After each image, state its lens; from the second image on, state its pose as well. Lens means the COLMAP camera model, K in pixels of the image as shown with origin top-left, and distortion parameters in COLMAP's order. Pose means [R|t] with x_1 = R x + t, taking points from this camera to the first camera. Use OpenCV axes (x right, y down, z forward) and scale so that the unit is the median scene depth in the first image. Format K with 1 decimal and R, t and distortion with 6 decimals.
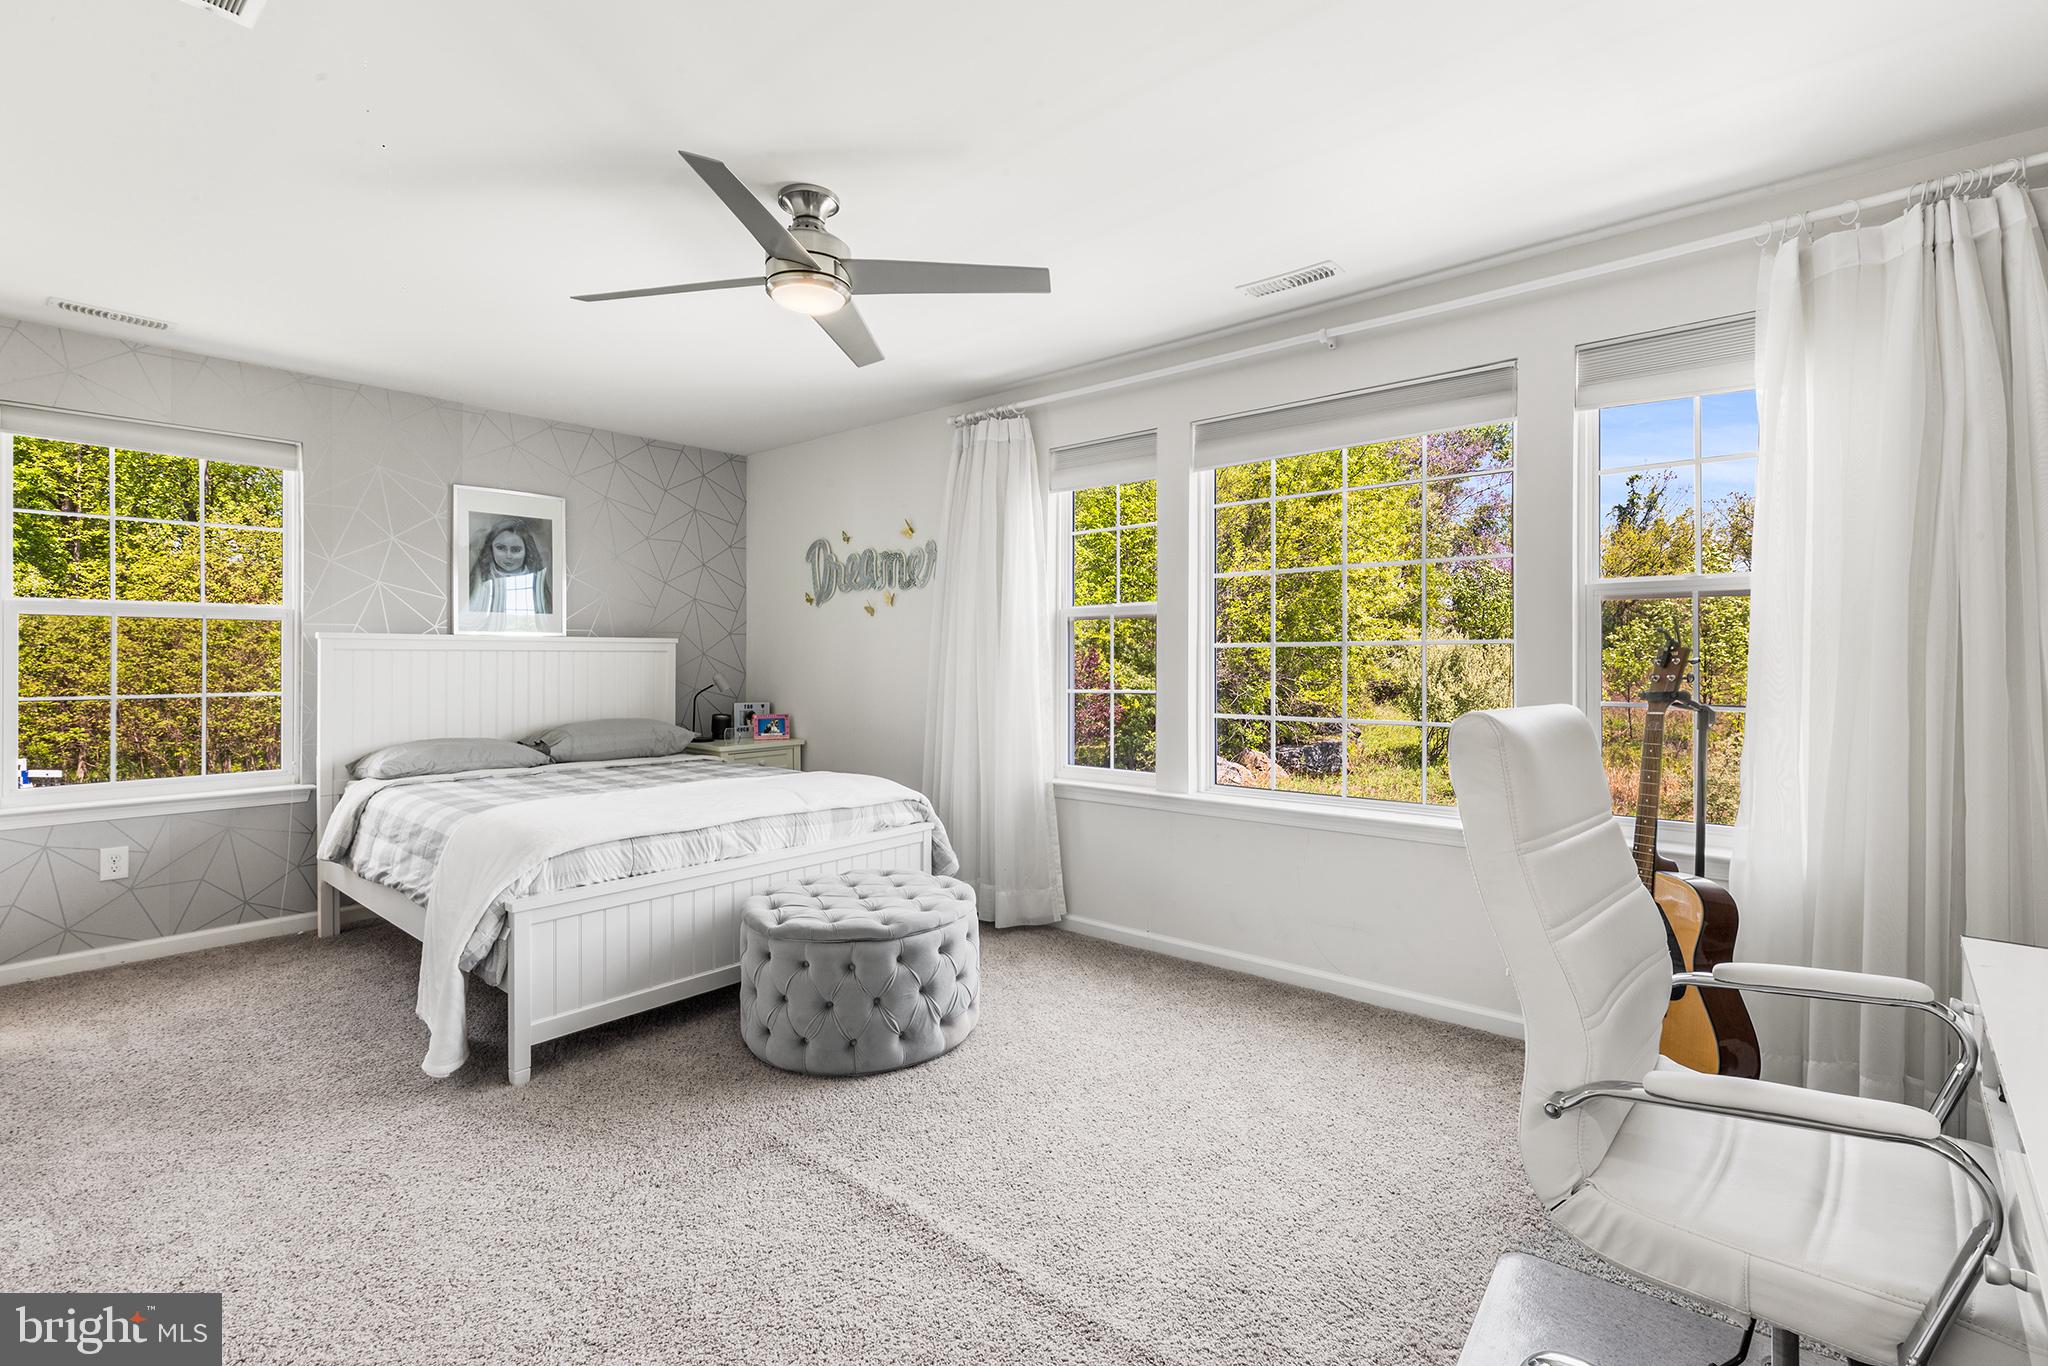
lens RADIAL K [[932.4, 0, 1021.8], [0, 932.4, 665.4], [0, 0, 1]] dist [0.002004, -0.000112]
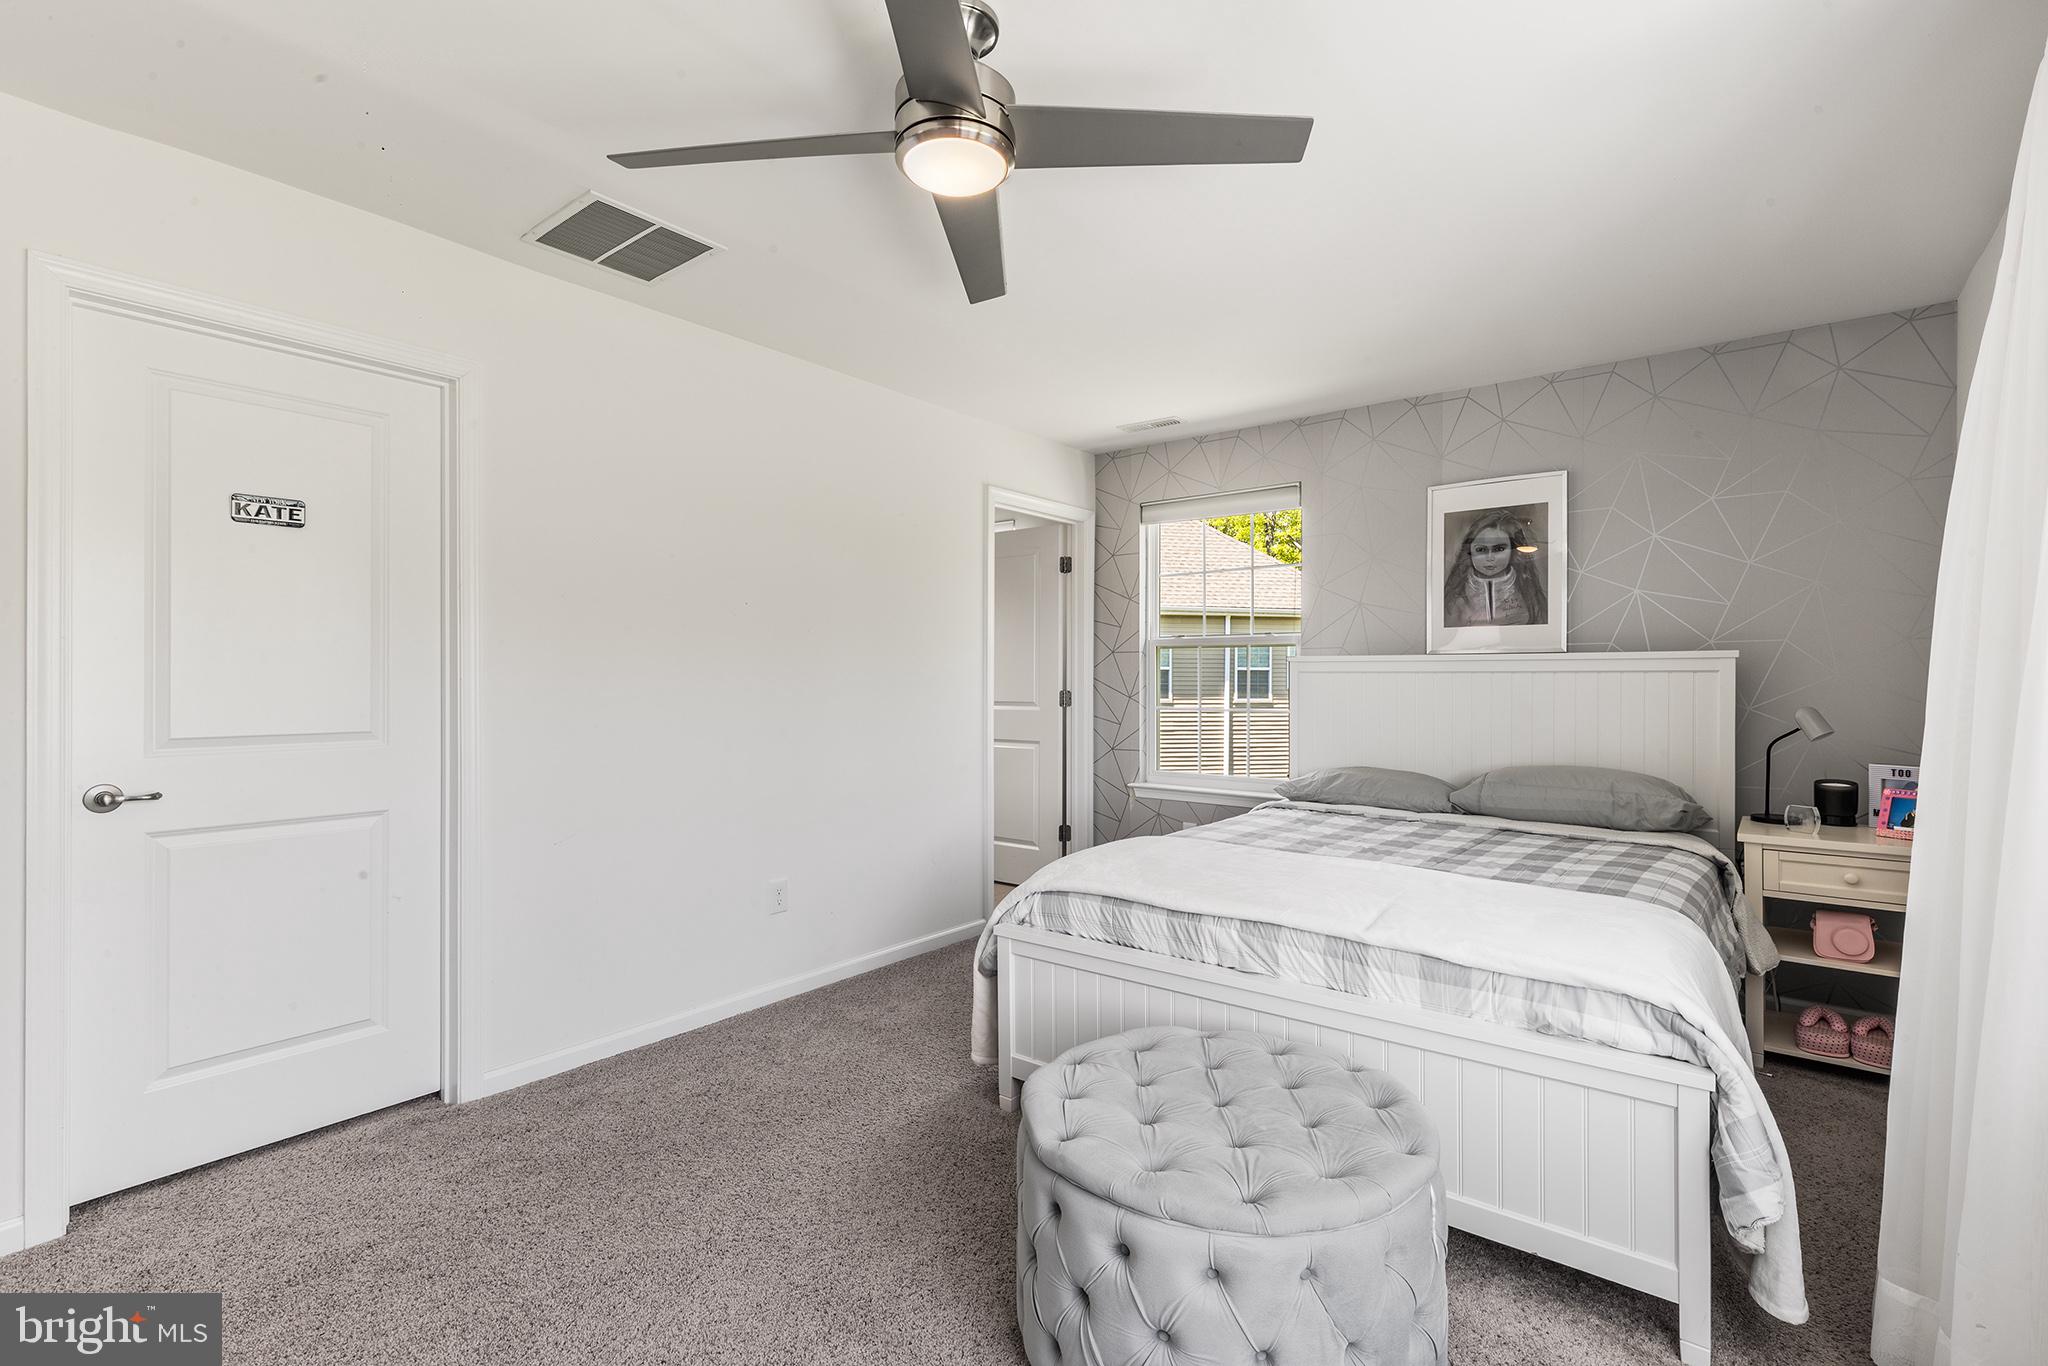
lens RADIAL K [[932.4, 0, 1021.8], [0, 932.4, 665.4], [0, 0, 1]] dist [0.002004, -0.000112]
pose [[0.041298, -0.015252, -0.999030, 0.277092], [-0.005795, 0.999863, -0.015505, -0.006970], [0.999130, 0.006430, 0.041204, 0.590484]]
